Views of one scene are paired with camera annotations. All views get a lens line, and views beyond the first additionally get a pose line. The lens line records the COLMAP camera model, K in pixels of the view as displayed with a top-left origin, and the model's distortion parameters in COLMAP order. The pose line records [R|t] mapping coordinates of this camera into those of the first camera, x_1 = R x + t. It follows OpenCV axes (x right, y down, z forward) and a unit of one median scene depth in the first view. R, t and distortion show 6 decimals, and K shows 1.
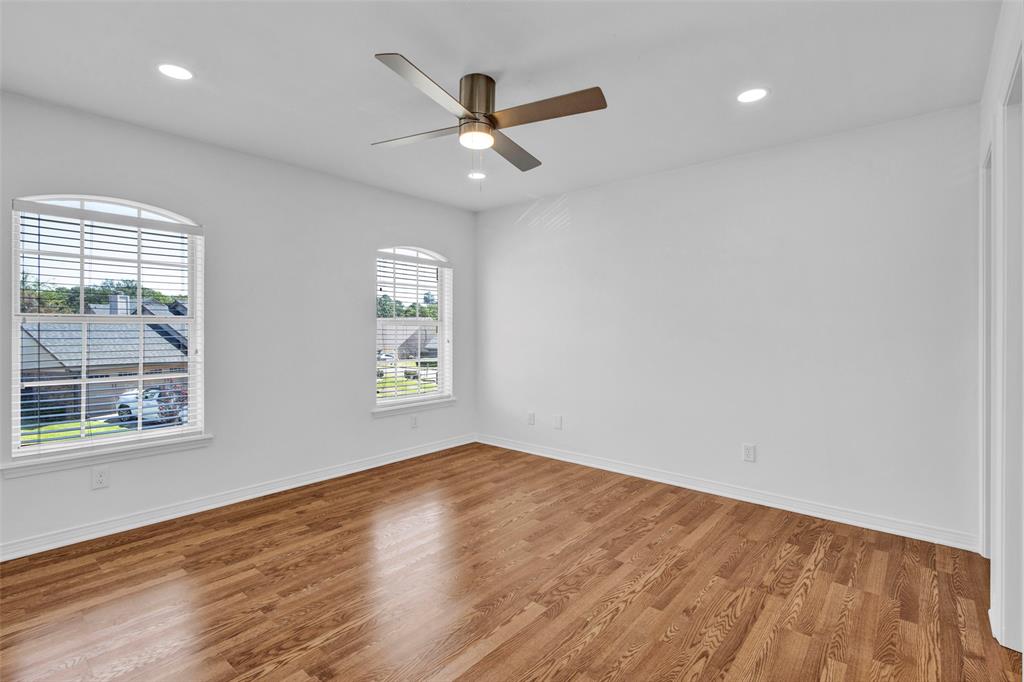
lens RADIAL K [[475.3, 0, 510.6], [0, 475.3, 326.2], [0, 0, 1]] dist [-0.000466, -0.001222]
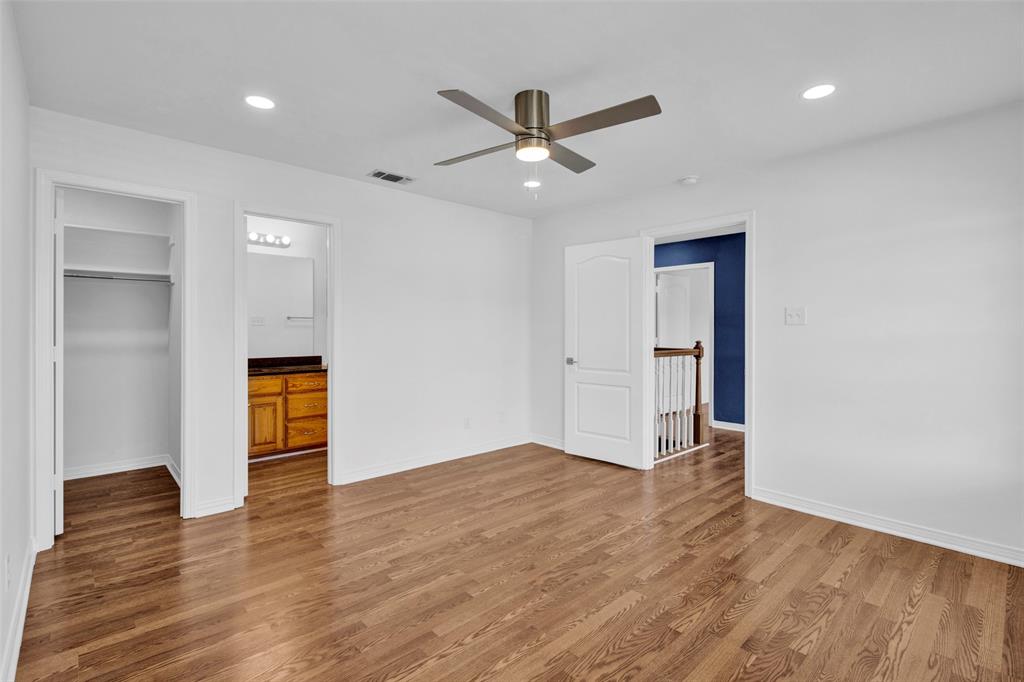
lens RADIAL K [[475.3, 0, 510.6], [0, 475.3, 326.2], [0, 0, 1]] dist [-0.000466, -0.001222]
pose [[-0.993014, -0.004657, 0.117908, -0.144019], [-0.005837, 0.999936, -0.009664, -0.002639], [-0.117855, -0.010285, -0.992978, 1.983842]]
